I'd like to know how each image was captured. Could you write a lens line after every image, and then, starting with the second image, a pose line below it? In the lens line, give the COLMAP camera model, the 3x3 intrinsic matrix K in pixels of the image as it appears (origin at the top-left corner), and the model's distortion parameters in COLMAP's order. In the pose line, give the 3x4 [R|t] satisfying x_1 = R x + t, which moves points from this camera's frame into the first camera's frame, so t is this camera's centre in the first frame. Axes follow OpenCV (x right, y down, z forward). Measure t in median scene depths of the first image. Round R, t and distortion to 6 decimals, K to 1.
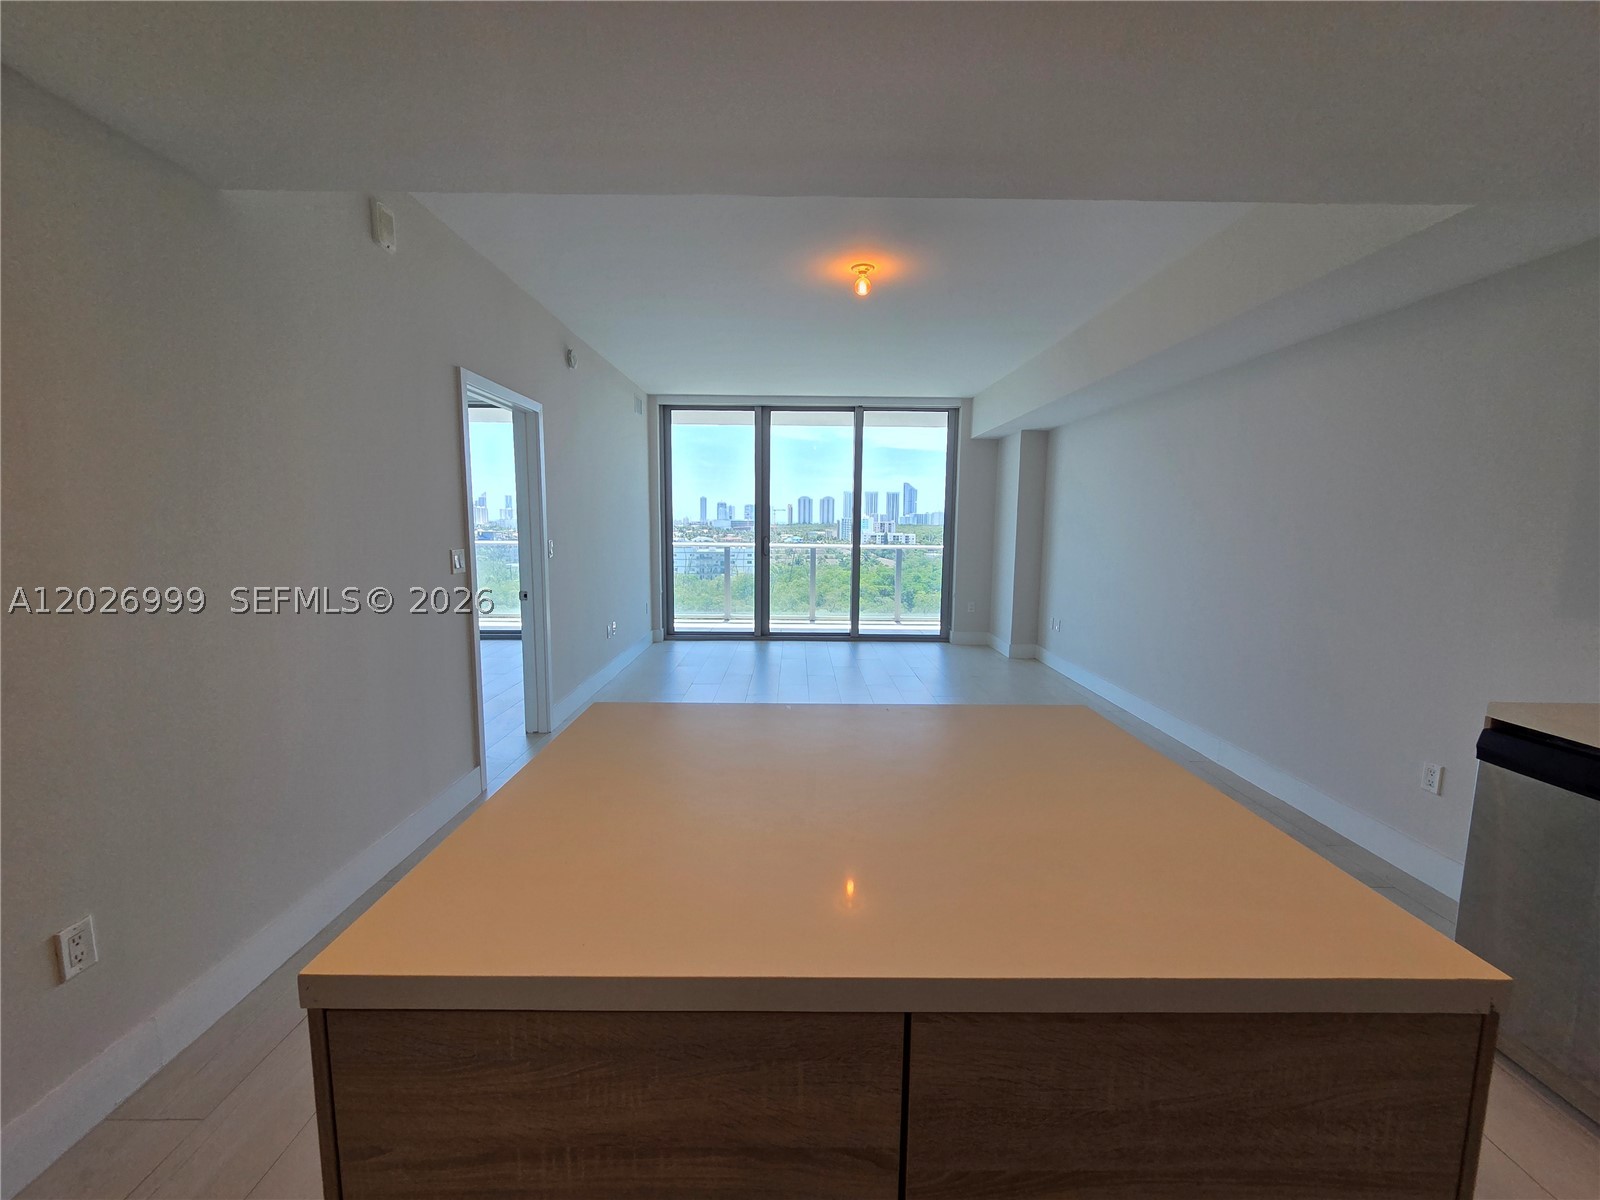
lens RADIAL K [[655.1, 0, 800.0], [0, 655.1, 600.0], [0, 0, 1]] dist [-0.000716, -0.000126]
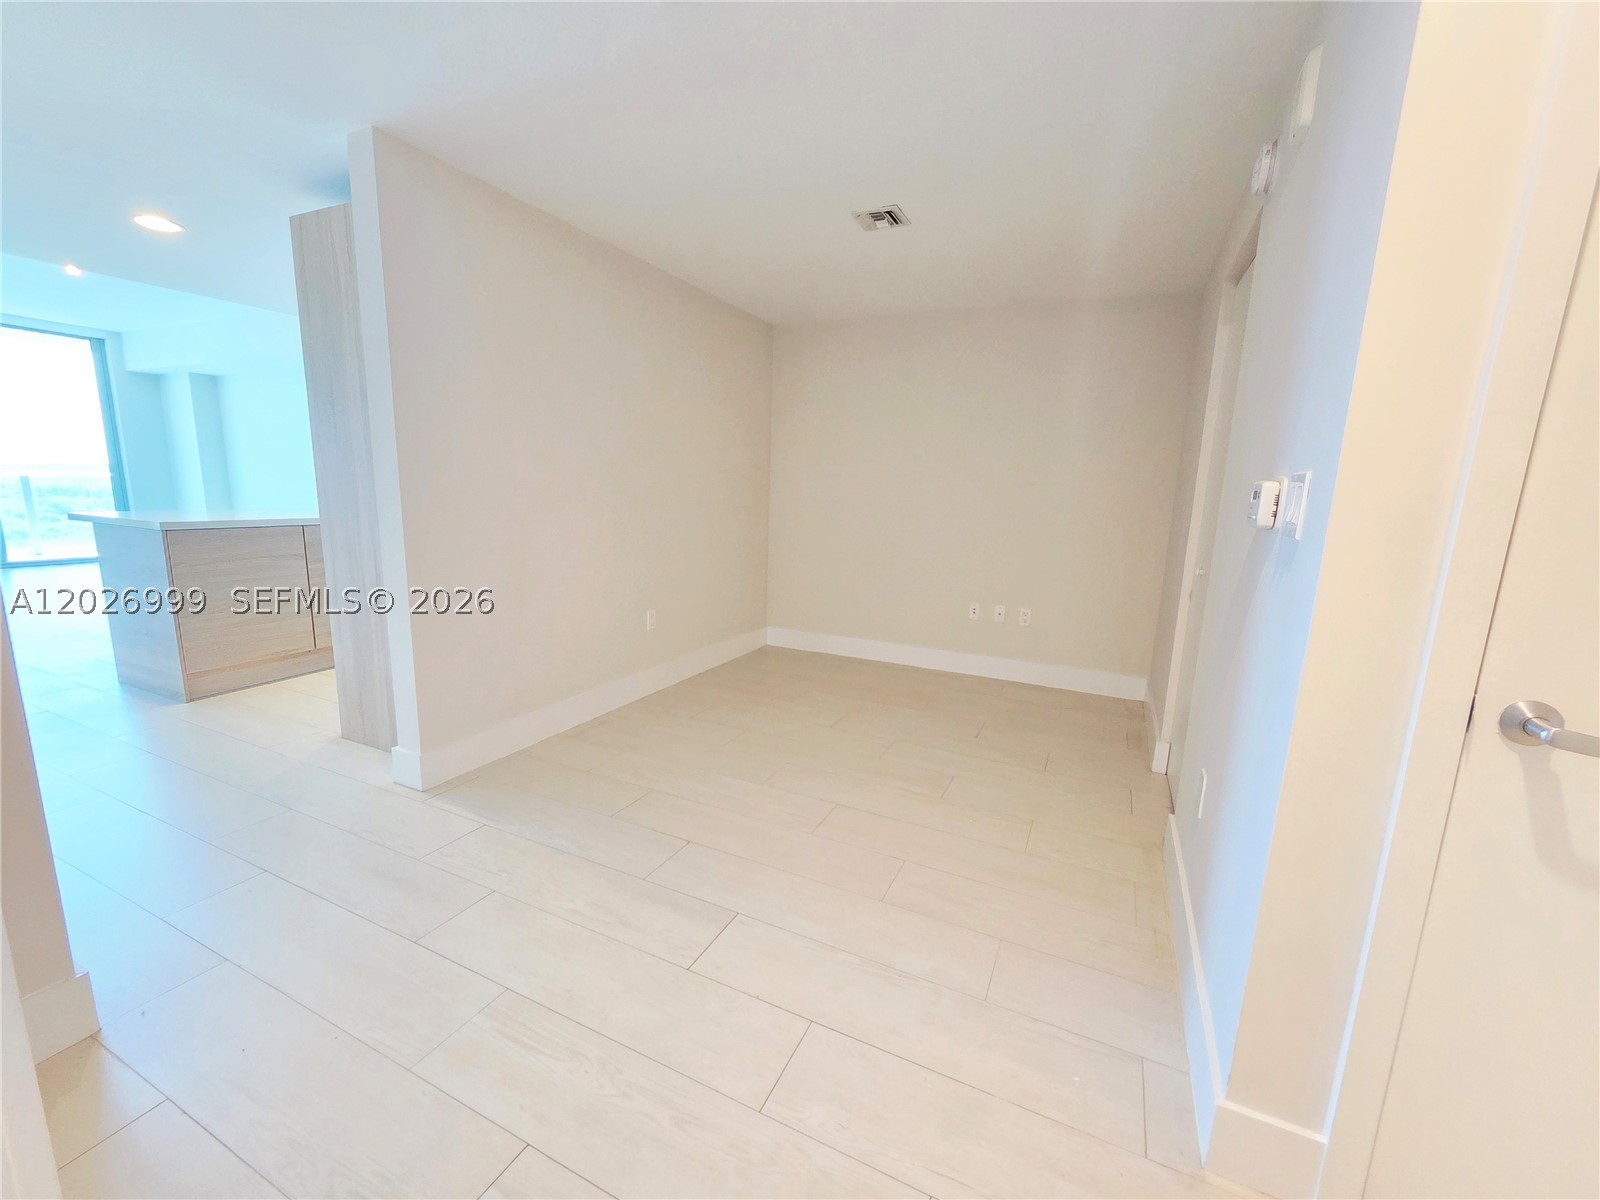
lens RADIAL K [[655.1, 0, 800.0], [0, 655.1, 600.0], [0, 0, 1]] dist [-0.000716, -0.000126]
pose [[0.430274, -0.148313, 0.890431, -0.293986], [0.082006, 0.988754, 0.125062, 0.089803], [-0.898966, 0.019210, 0.437597, -0.497316]]
